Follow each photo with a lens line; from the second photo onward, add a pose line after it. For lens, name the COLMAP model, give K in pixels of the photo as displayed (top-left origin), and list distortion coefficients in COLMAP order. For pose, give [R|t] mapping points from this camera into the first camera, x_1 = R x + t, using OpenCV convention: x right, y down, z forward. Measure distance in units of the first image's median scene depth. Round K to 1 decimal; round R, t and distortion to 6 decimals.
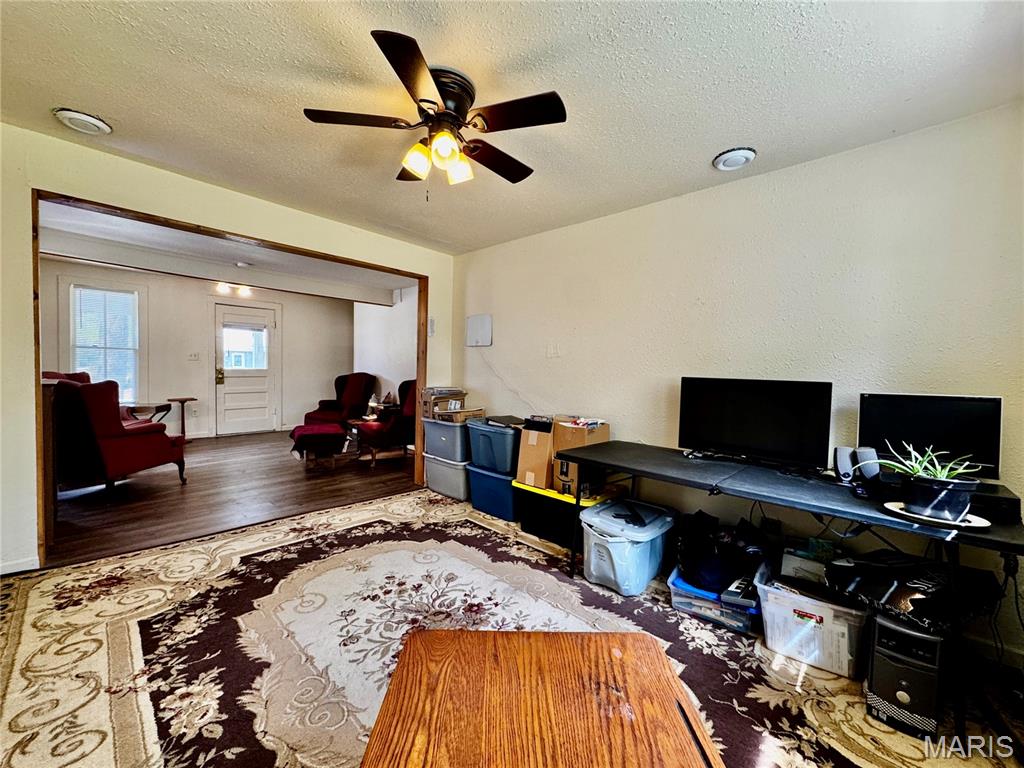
lens RADIAL K [[407.2, 0, 514.2], [0, 407.2, 378.8], [0, 0, 1]] dist [-0.004166, 0.000579]
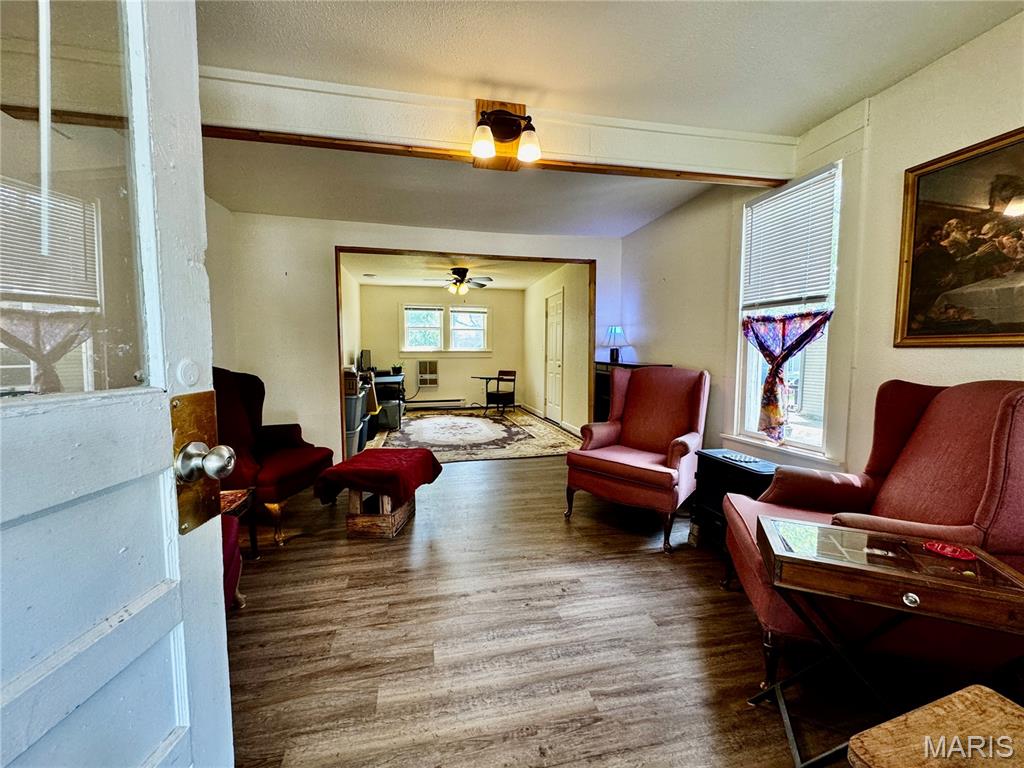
lens RADIAL K [[407.2, 0, 511.7], [0, 407.2, 385.2], [0, 0, 1]] dist [-0.004166, 0.000579]
pose [[-0.829018, -0.064590, 0.555480, -1.579323], [-0.001199, 0.993511, 0.113734, -0.068075], [-0.559221, 0.093621, -0.823715, 2.297068]]
